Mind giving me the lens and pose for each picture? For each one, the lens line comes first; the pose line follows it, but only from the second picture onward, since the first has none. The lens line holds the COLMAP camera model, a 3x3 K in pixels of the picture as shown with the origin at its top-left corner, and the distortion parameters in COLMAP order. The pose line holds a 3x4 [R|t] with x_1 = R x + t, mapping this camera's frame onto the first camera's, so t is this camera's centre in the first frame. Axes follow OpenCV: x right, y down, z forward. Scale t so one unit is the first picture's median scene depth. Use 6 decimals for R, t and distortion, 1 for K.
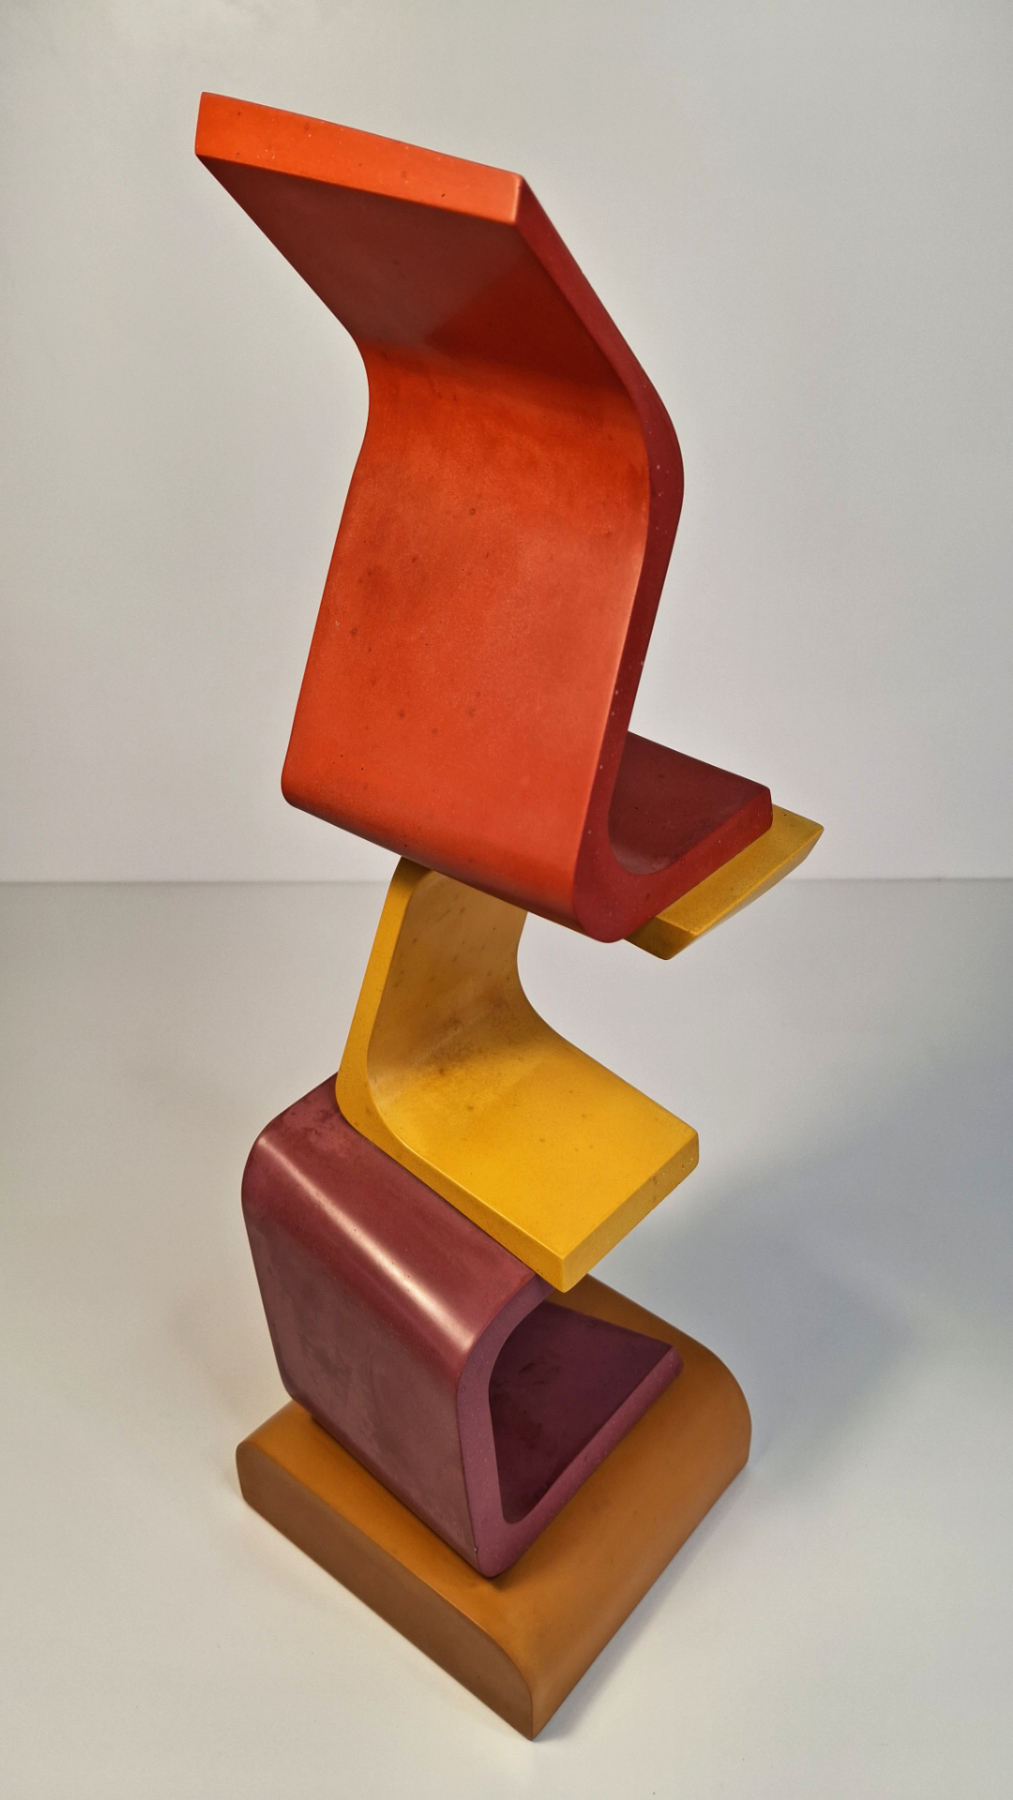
lens RADIAL K [[1295.8, 0, 517.3], [0, 1295.8, 900.0], [0, 0, 1]] dist [-0.008822, -0.007743]
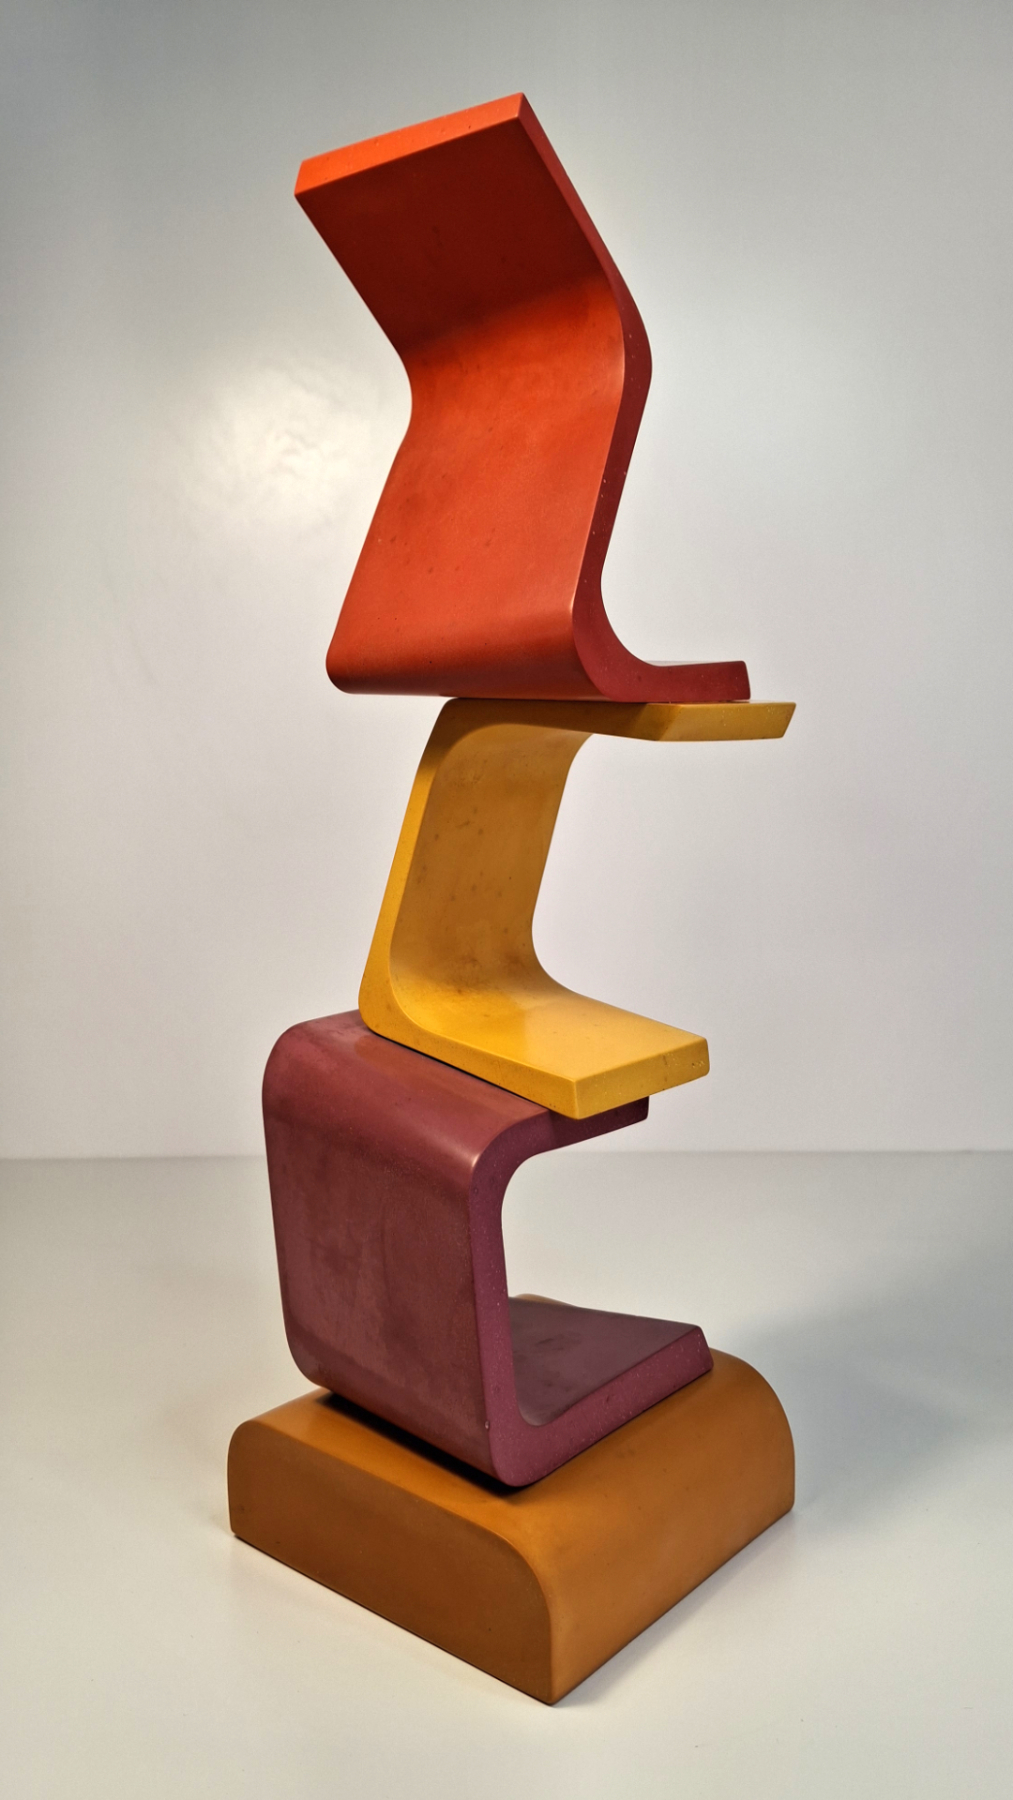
lens RADIAL K [[1295.8, 0, 496.5], [0, 1295.8, 900.3], [0, 0, 1]] dist [-0.008822, -0.007743]
pose [[0.999248, -0.008769, -0.037763, 0.012451], [-0.006344, 0.923970, -0.382411, 0.494319], [0.038246, 0.382363, 0.923220, 0.003466]]
